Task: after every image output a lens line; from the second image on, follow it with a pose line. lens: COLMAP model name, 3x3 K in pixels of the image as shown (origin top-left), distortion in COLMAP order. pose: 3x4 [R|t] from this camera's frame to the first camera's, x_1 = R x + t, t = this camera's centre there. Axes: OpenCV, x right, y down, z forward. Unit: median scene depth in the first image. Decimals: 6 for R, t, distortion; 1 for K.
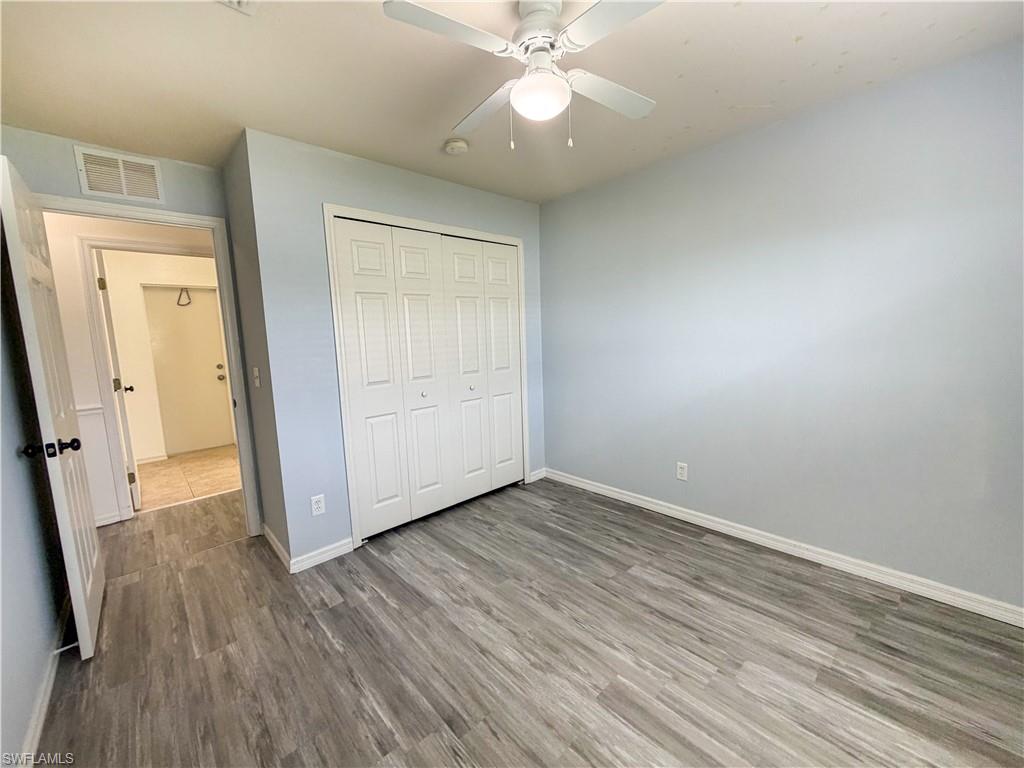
lens RADIAL K [[407.0, 0, 508.9], [0, 407.0, 385.8], [0, 0, 1]] dist [-0.000561, 0.001448]
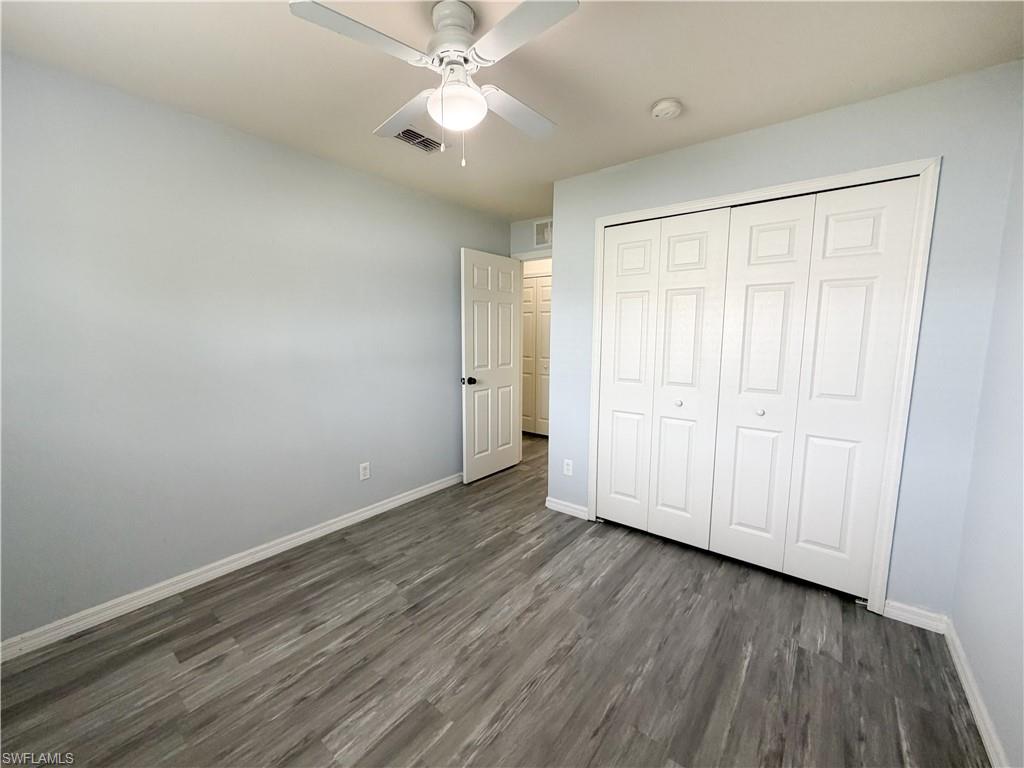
lens RADIAL K [[407.0, 0, 516.4], [0, 407.0, 391.1], [0, 0, 1]] dist [-0.000561, 0.001448]
pose [[0.166580, 0.175649, -0.970257, 0.821395], [-0.141658, 0.978061, 0.152741, -0.128782], [0.975799, 0.112002, 0.187807, 0.702081]]
